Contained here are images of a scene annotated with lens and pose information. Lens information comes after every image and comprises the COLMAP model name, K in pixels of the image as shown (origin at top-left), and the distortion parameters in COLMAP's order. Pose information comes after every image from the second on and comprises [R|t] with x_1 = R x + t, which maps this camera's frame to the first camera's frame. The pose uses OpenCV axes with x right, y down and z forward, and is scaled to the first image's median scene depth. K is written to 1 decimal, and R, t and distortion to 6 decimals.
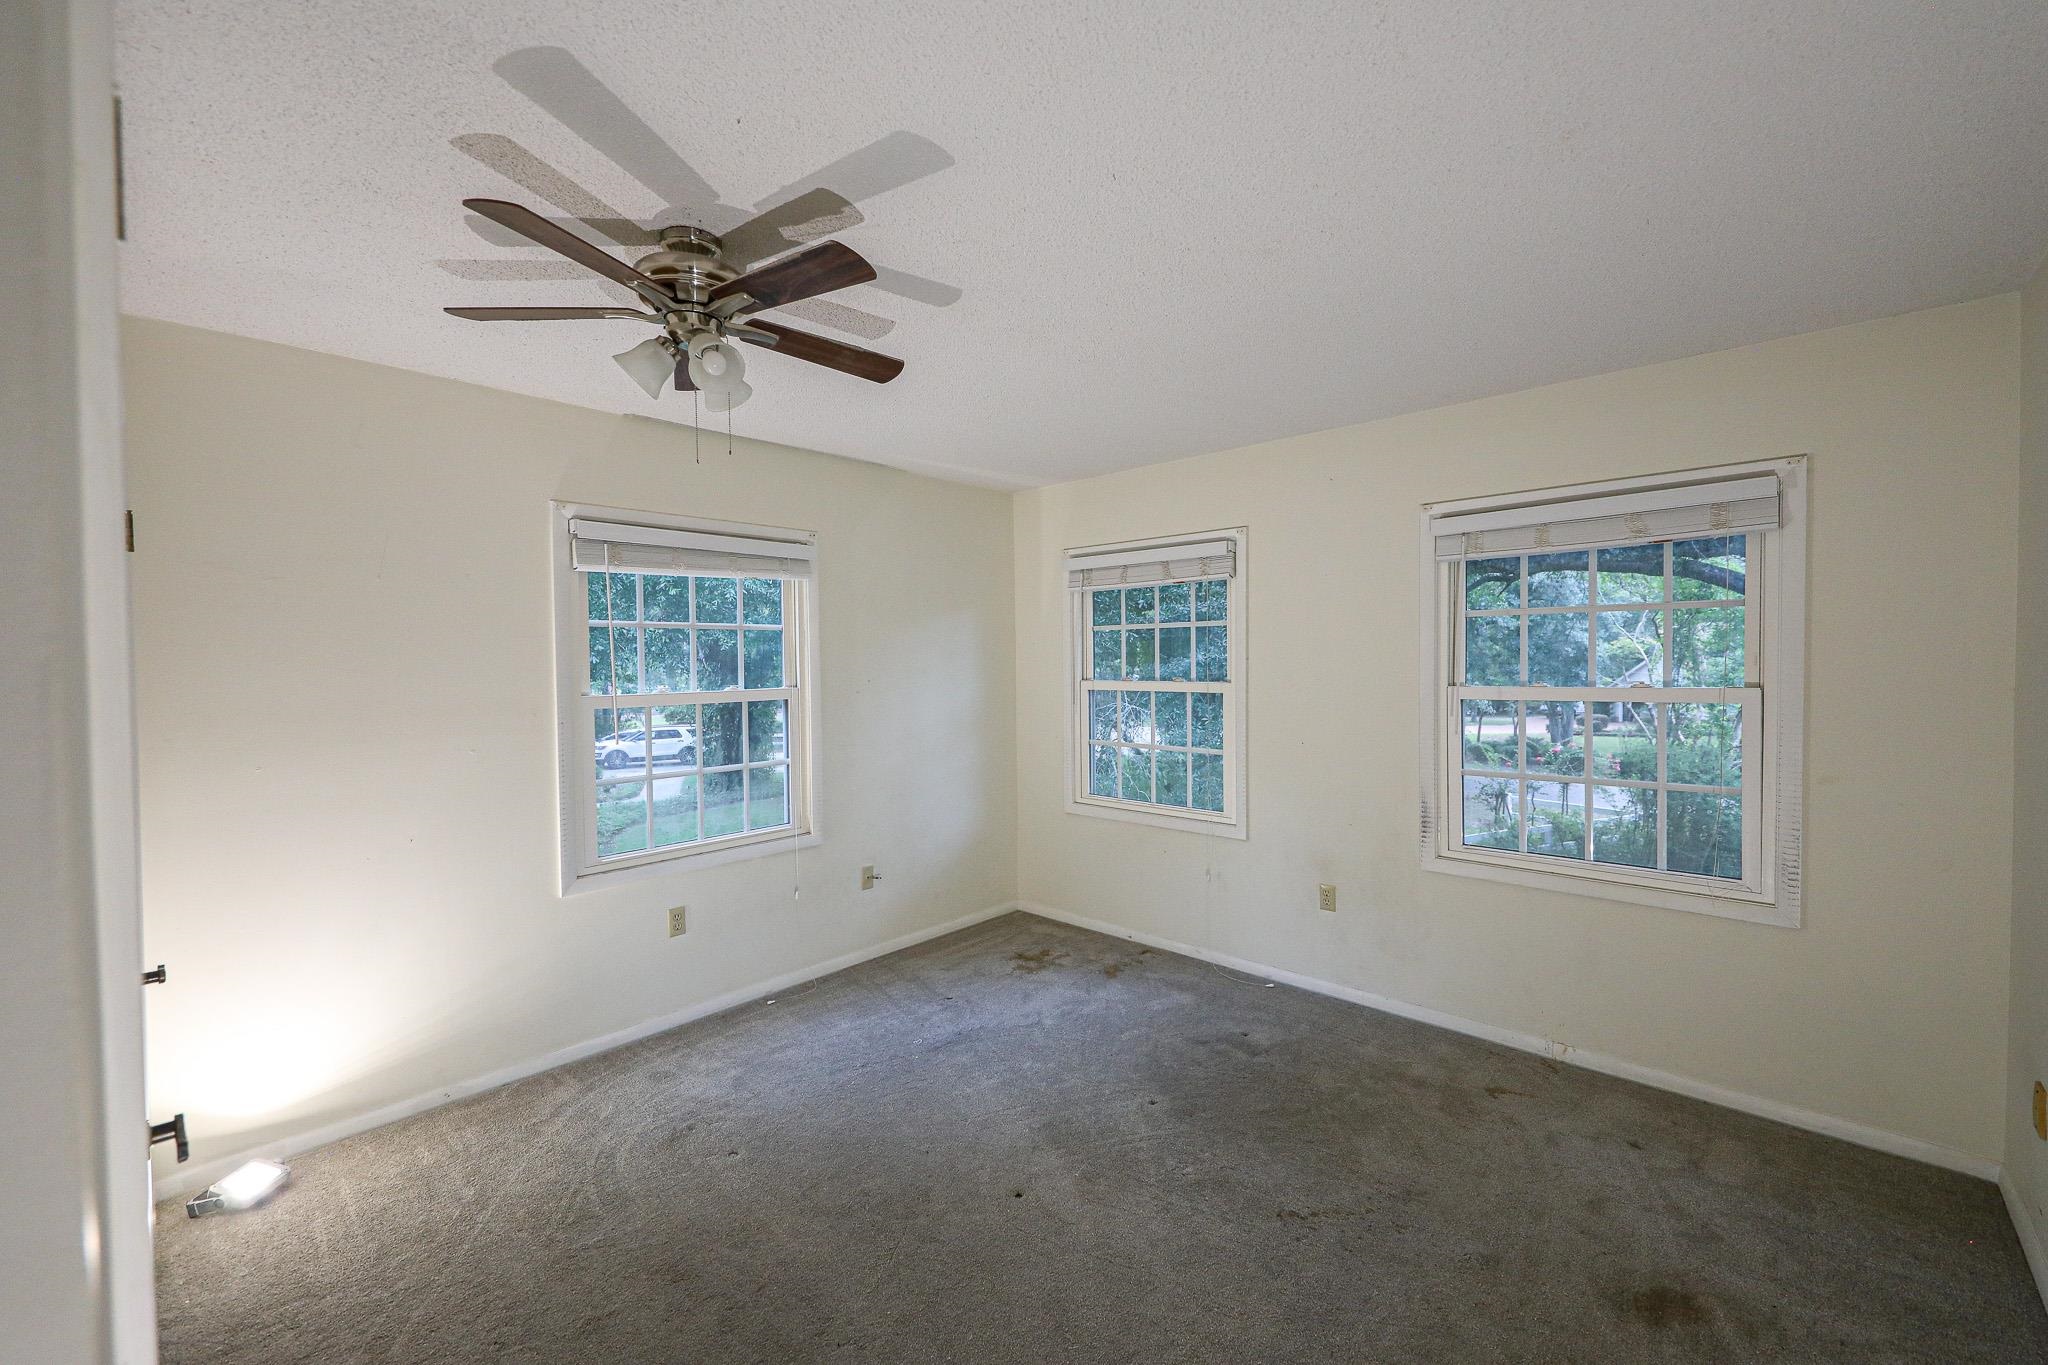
lens RADIAL K [[818.5, 0, 1024.0], [0, 818.5, 682.5], [0, 0, 1]] dist [0.001644, -0.000068]
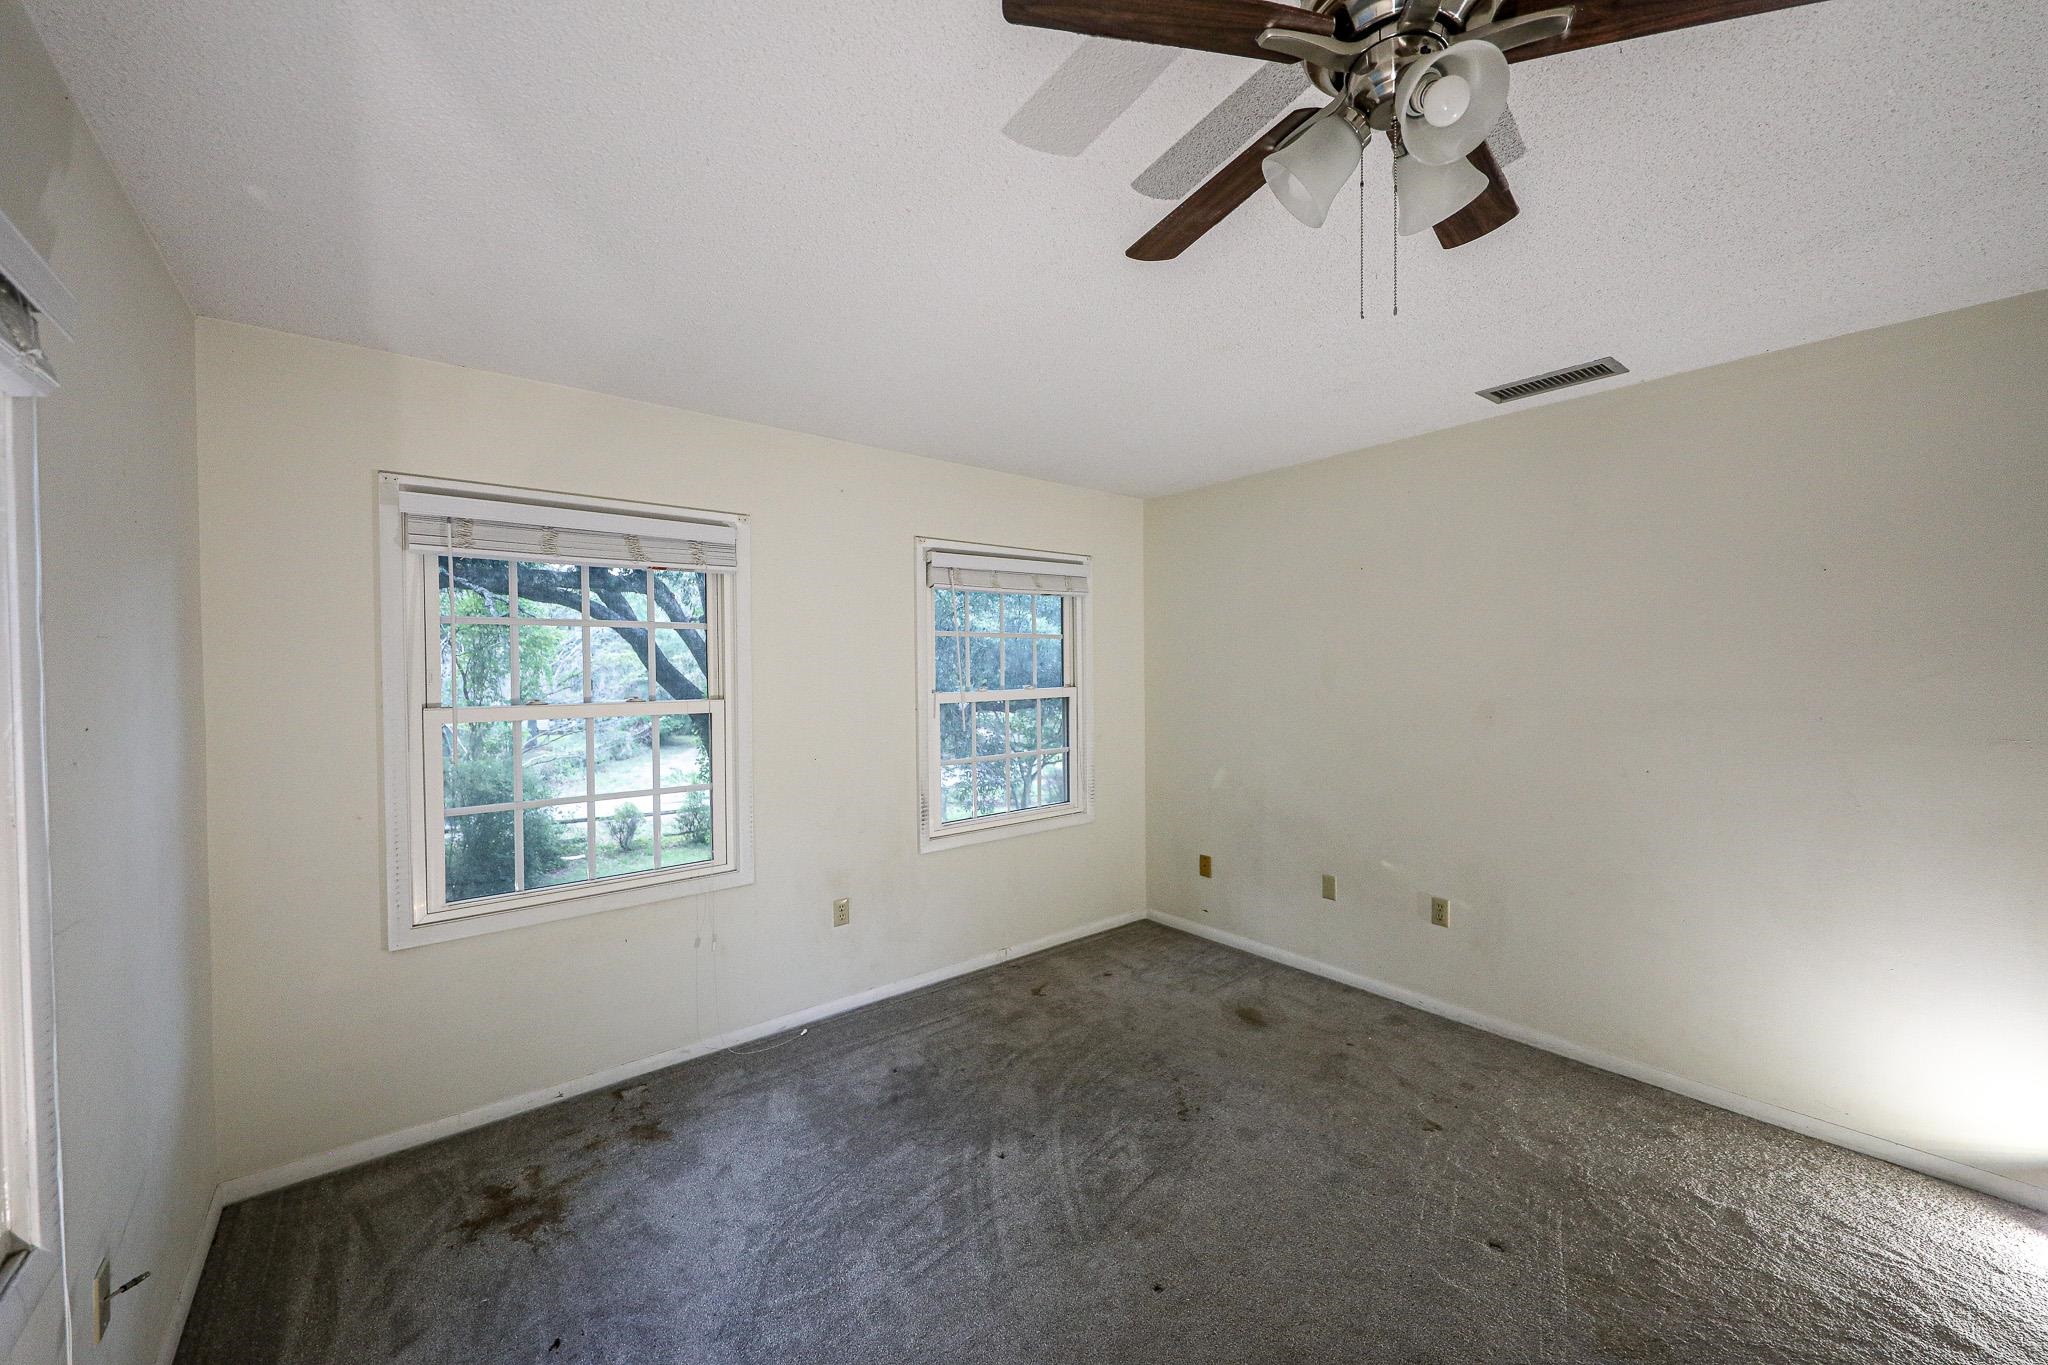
lens RADIAL K [[780.8, 0, 1024.0], [0, 780.8, 682.5], [0, 0, 1]] dist [0.006301, 0.000056]
pose [[0.129463, -0.004584, 0.991574, -0.513678], [0.039766, 0.999209, -0.000573, -0.004343], [-0.990787, 0.039505, 0.129543, 0.625838]]
